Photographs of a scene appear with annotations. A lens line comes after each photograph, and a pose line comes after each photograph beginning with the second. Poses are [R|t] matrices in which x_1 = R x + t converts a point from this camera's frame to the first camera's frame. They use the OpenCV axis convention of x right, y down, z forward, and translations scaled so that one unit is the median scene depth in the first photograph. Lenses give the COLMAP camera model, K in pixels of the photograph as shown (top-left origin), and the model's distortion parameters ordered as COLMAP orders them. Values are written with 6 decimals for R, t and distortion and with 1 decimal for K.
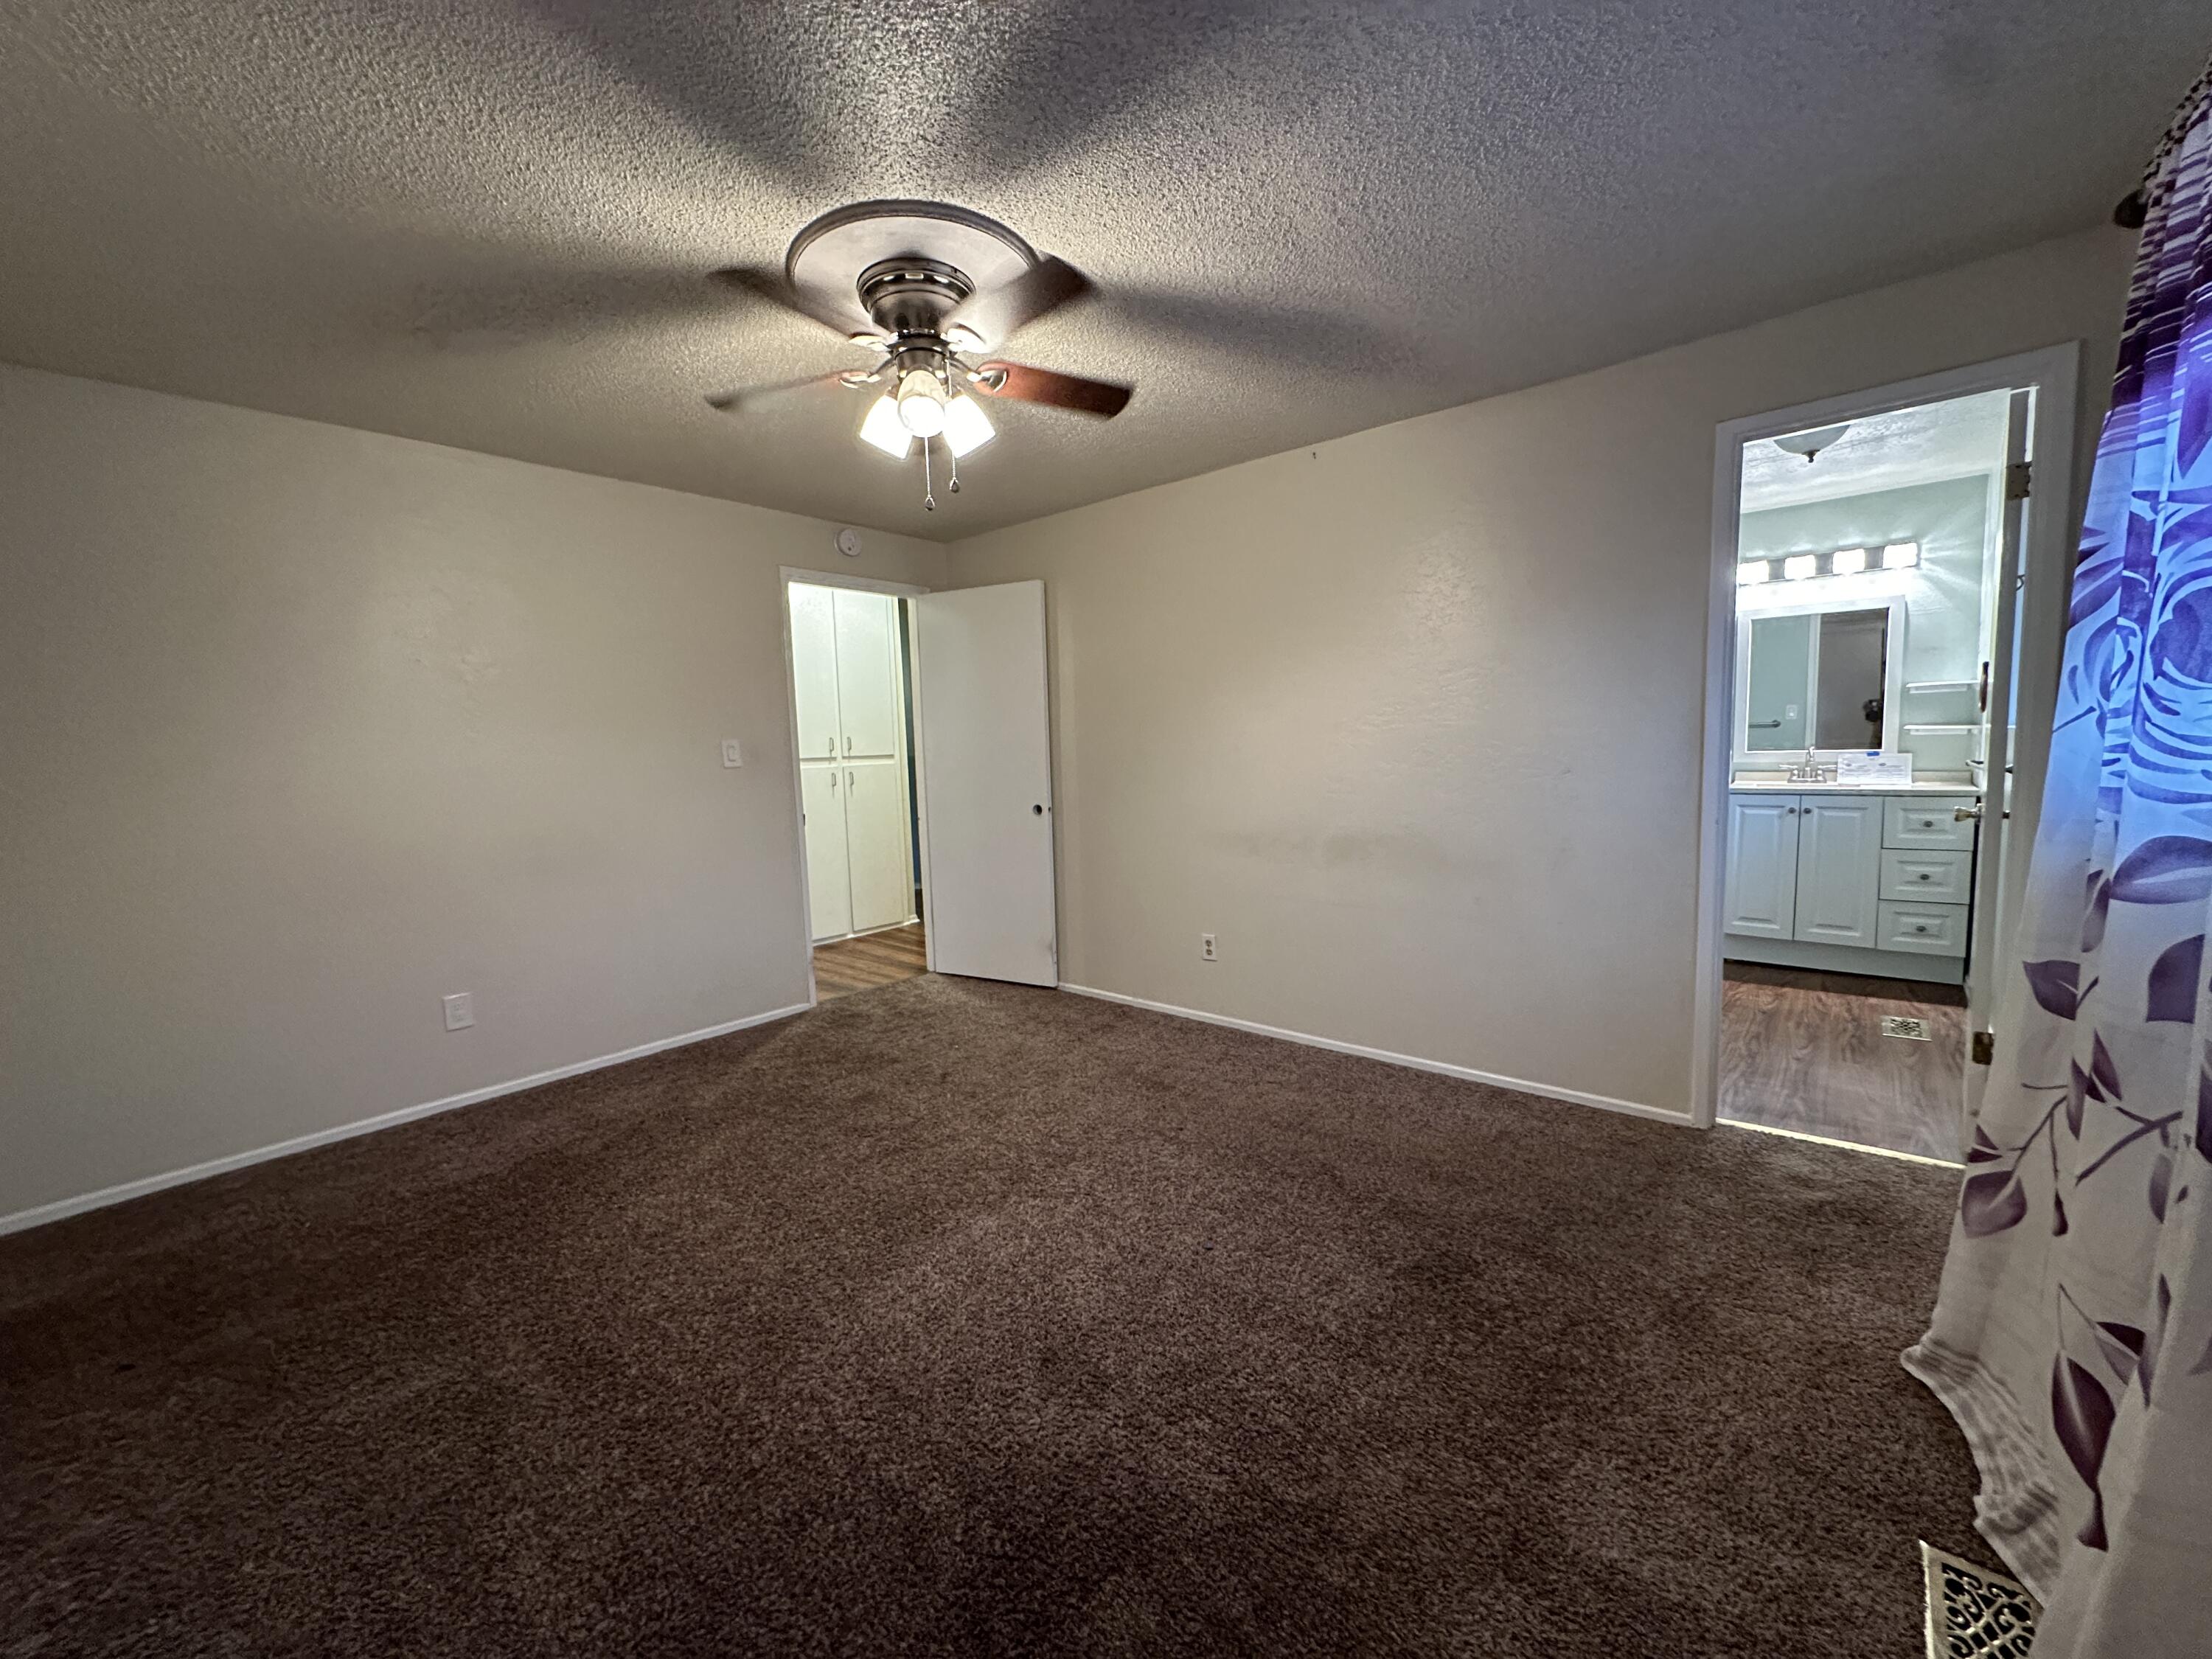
lens RADIAL K [[878.8, 0, 1108.0], [0, 878.8, 829.8], [0, 0, 1]] dist [-0.000898, -0.000122]
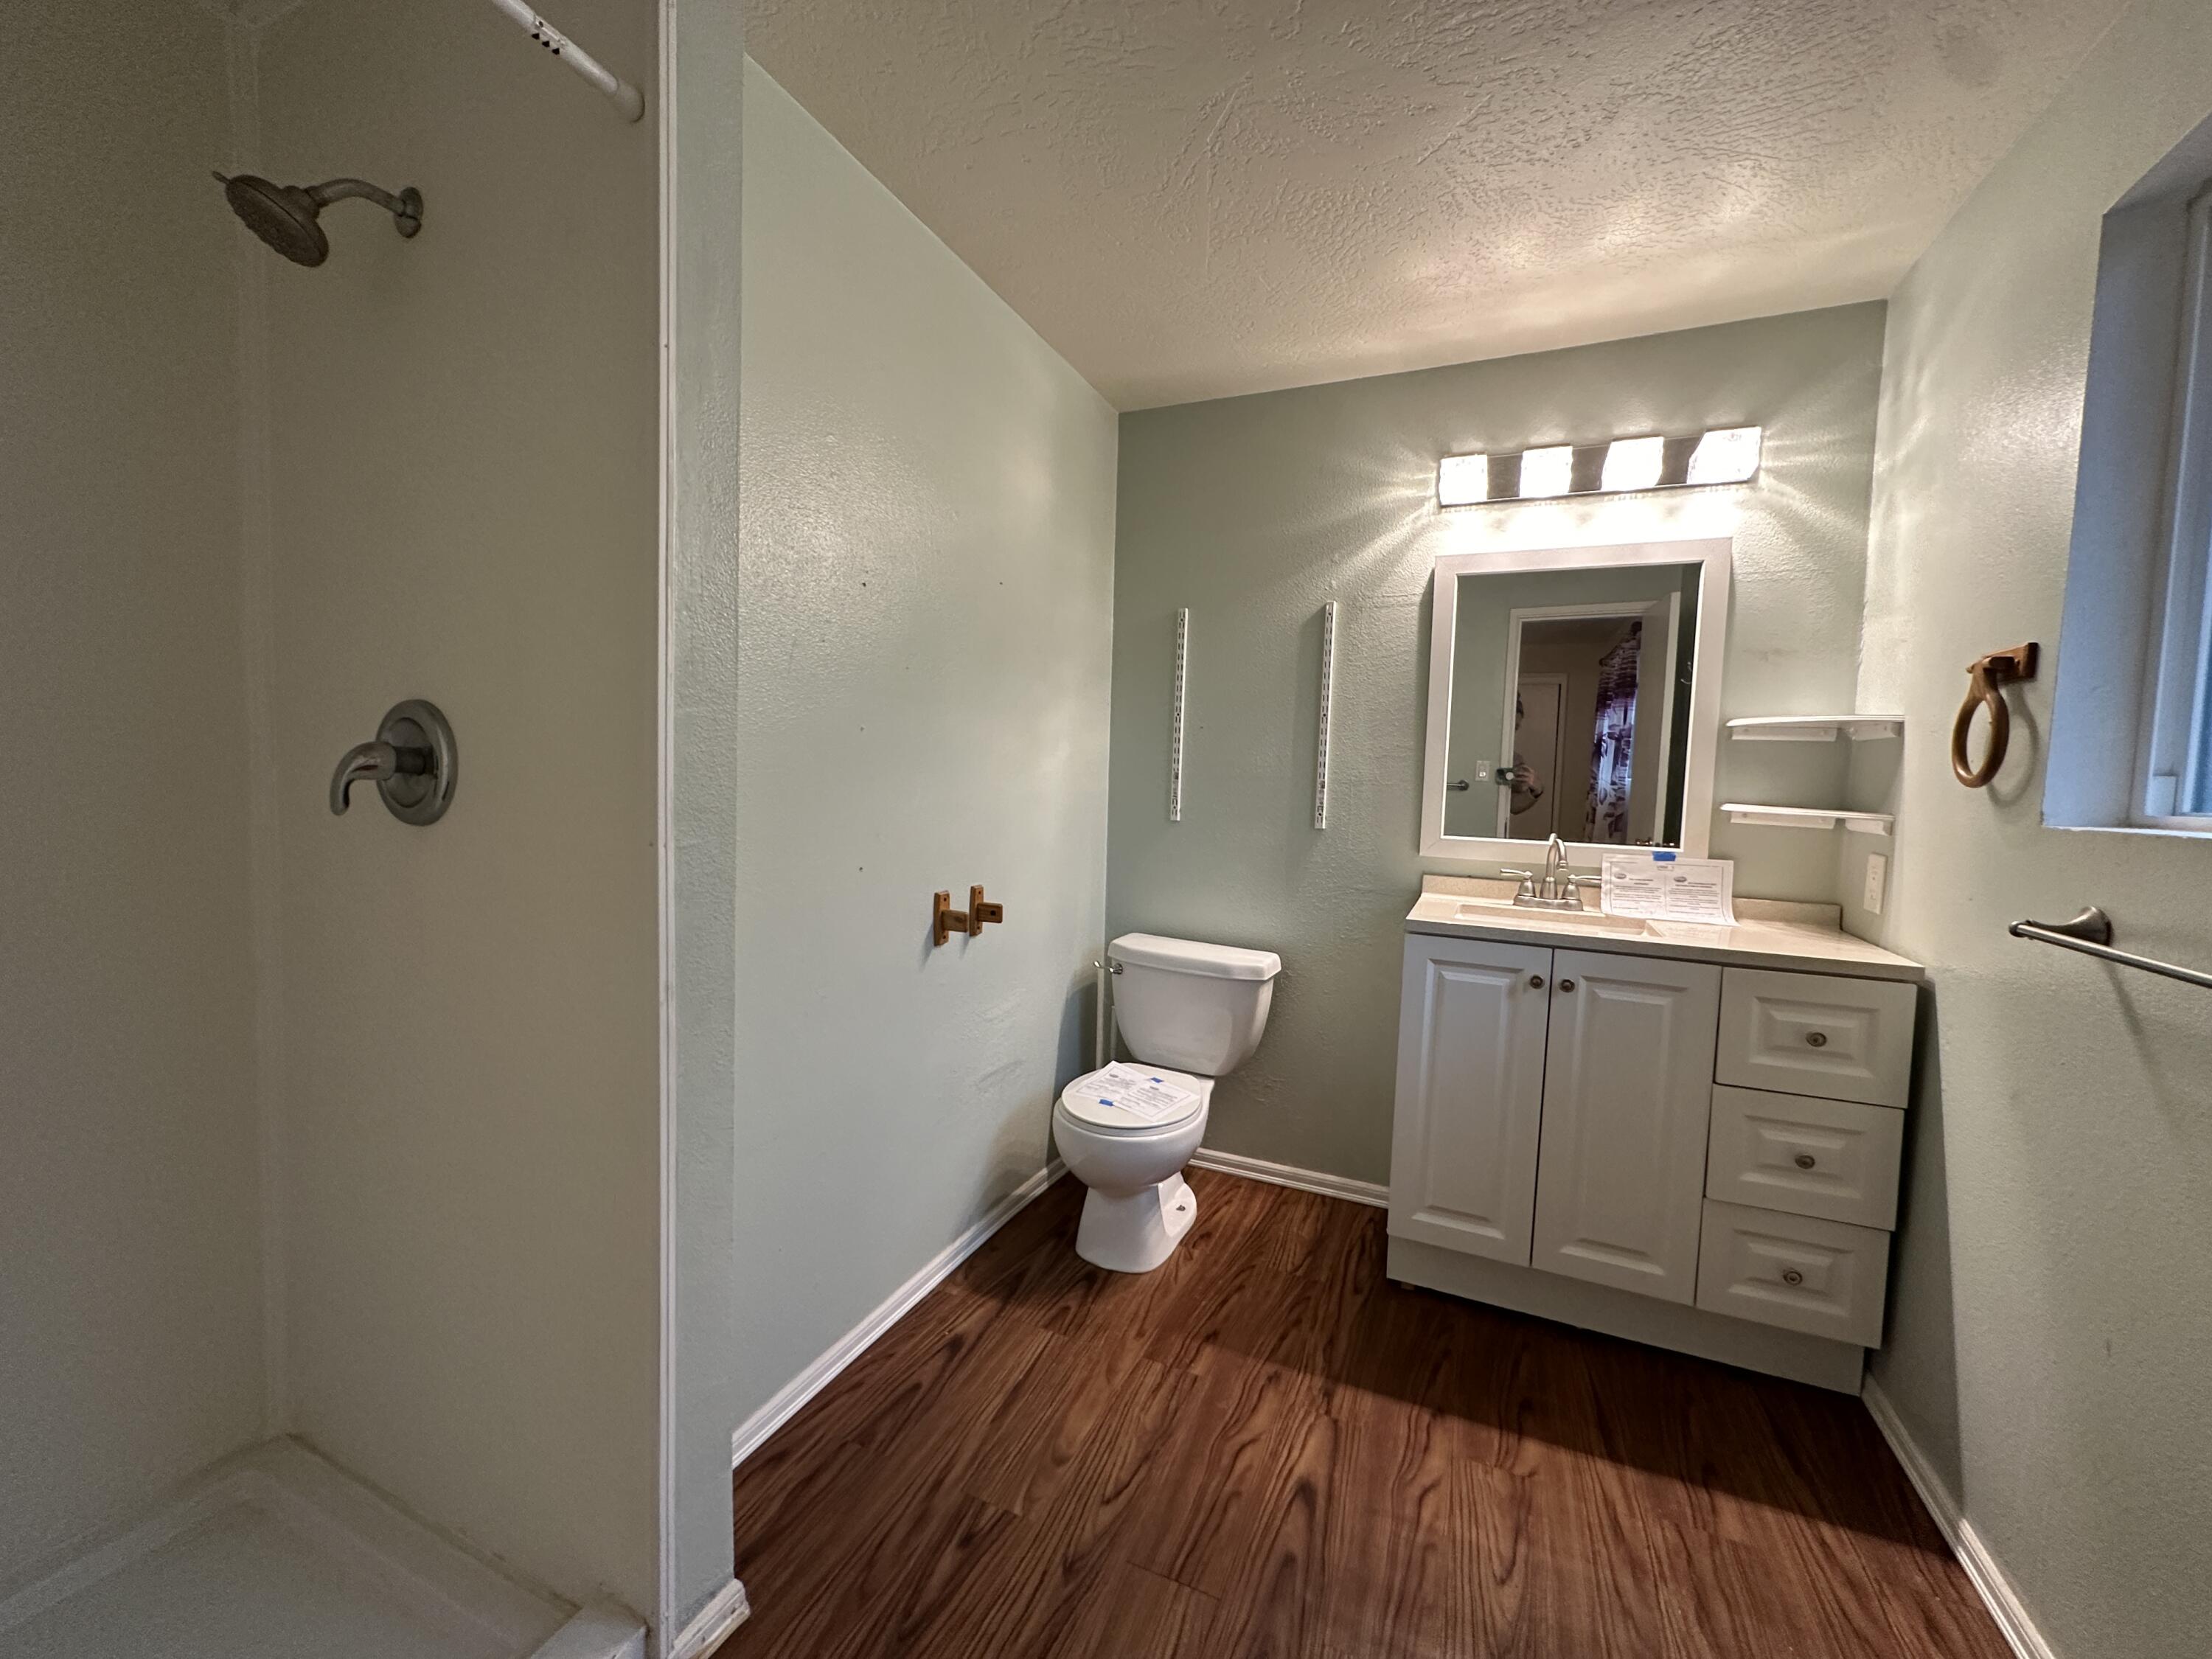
lens RADIAL K [[878.8, 0, 1103.5], [0, 878.8, 830.9], [0, 0, 1]] dist [-0.000898, -0.000122]
pose [[0.957149, 0.042537, 0.286455, 0.433908], [-0.033236, 0.998753, -0.037257, -0.073673], [-0.287683, 0.026139, 0.957369, 0.628789]]
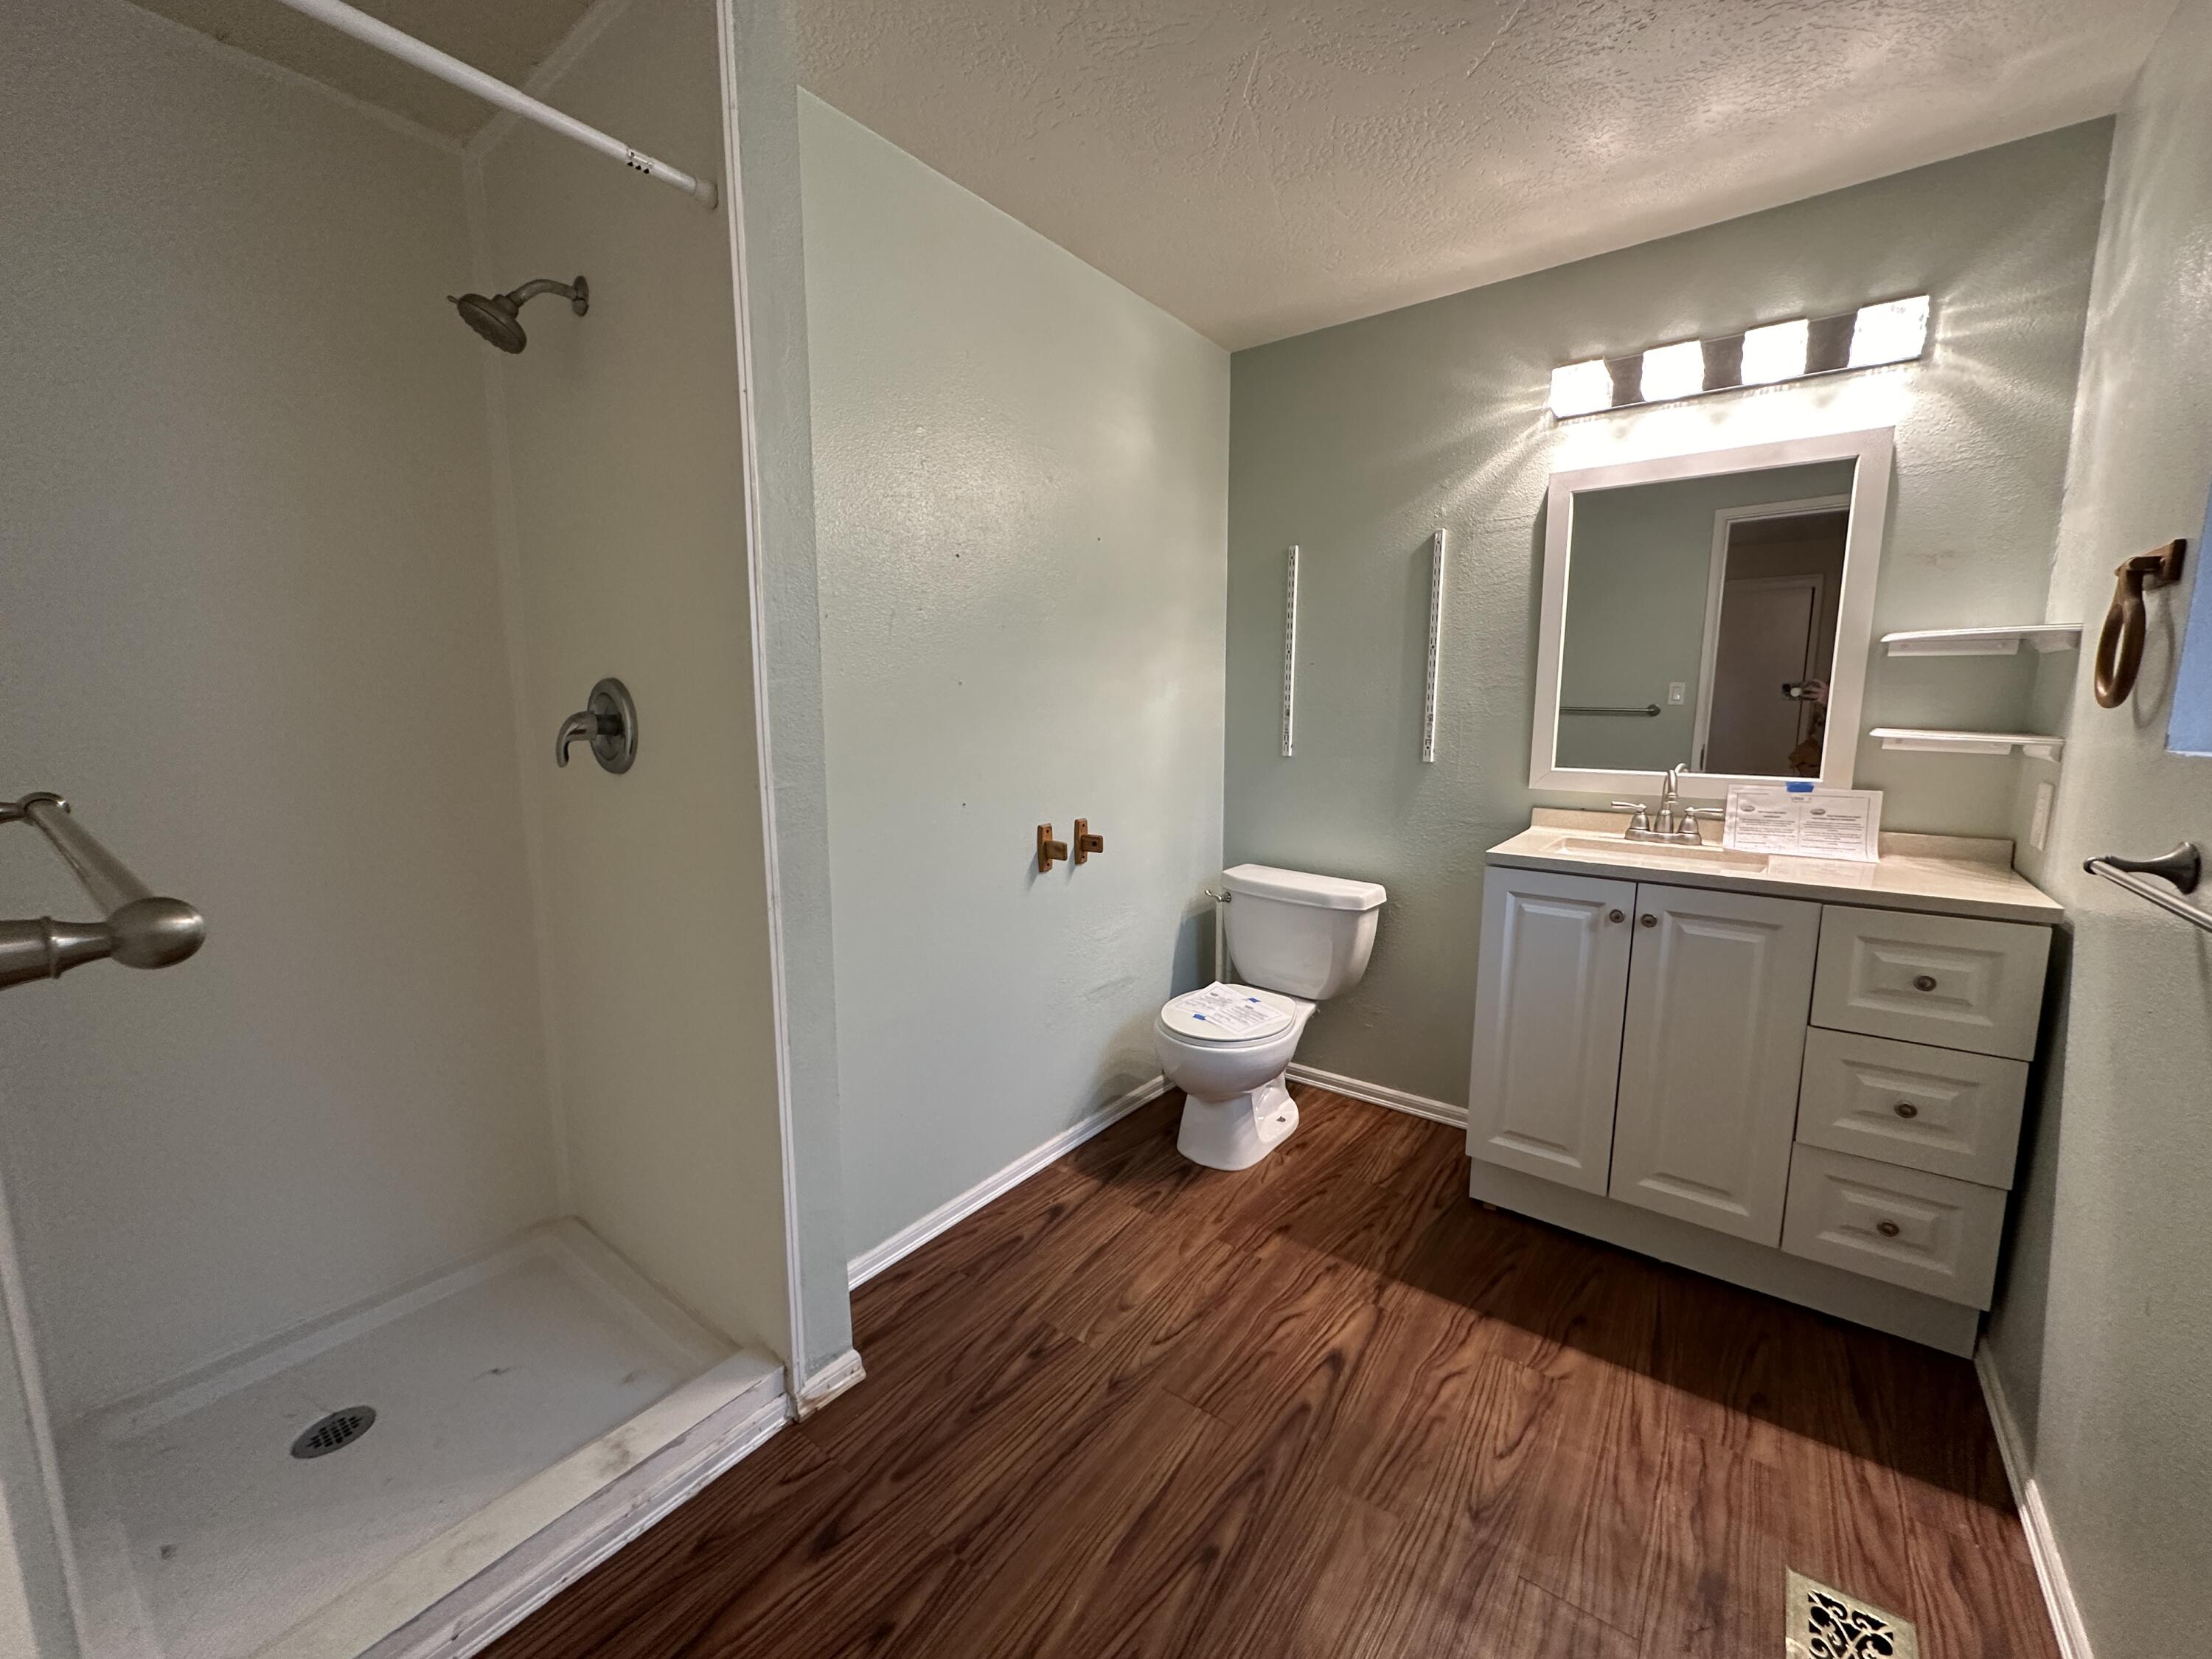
lens RADIAL K [[878.8, 0, 1106.2], [0, 878.8, 830.8], [0, 0, 1]] dist [-0.000898, -0.000122]
pose [[0.997987, 0.023467, 0.058918, 0.492734], [-0.026091, 0.998683, 0.044173, -0.076366], [-0.057803, -0.045621, 0.997285, 0.573814]]
